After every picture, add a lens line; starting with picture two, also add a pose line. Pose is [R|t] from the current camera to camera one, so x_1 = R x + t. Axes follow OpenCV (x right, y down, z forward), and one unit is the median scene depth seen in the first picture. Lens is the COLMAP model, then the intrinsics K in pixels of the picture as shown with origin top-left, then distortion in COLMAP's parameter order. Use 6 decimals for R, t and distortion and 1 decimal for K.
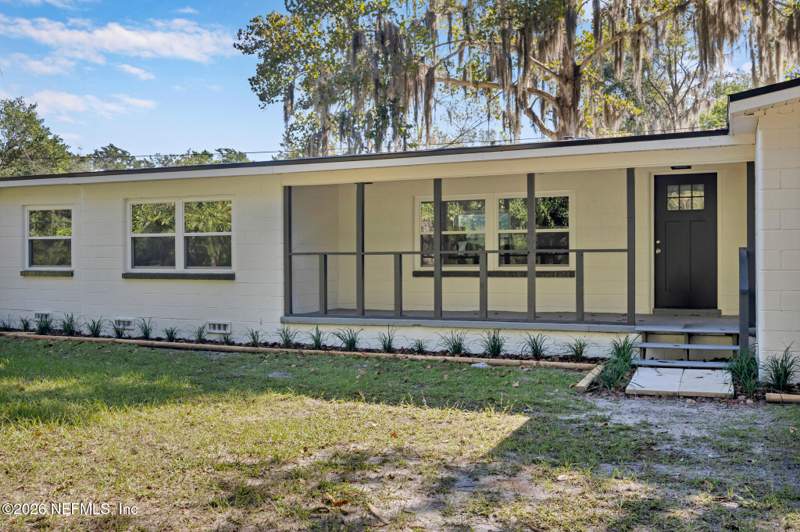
lens RADIAL K [[787.4, 0, 400.0], [0, 787.4, 266.0], [0, 0, 1]] dist [-0.004527, 0.001155]
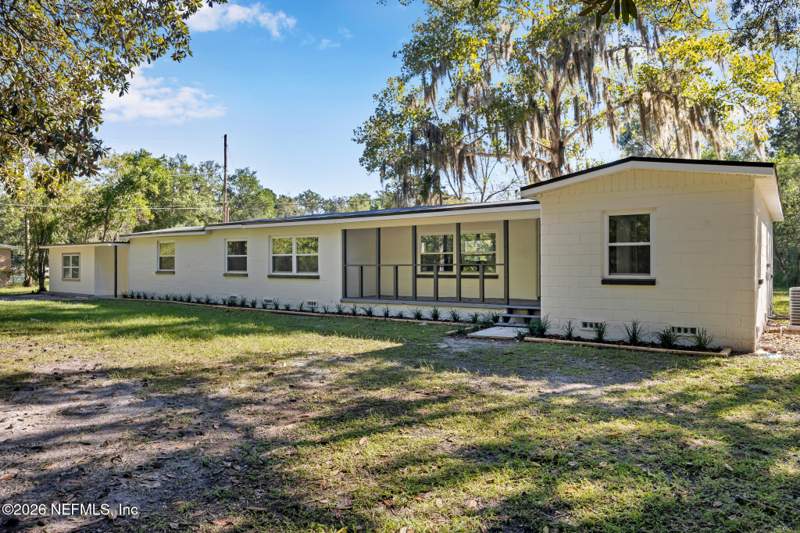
lens RADIAL K [[567.1, 0, 400.0], [0, 567.1, 266.5], [0, 0, 1]] dist [0.000036, 0.000933]
pose [[0.975840, 0.001408, -0.218483, 0.267388], [-0.001842, 0.999997, -0.001782, -0.009655], [0.218480, 0.002141, 0.975839, -0.277148]]
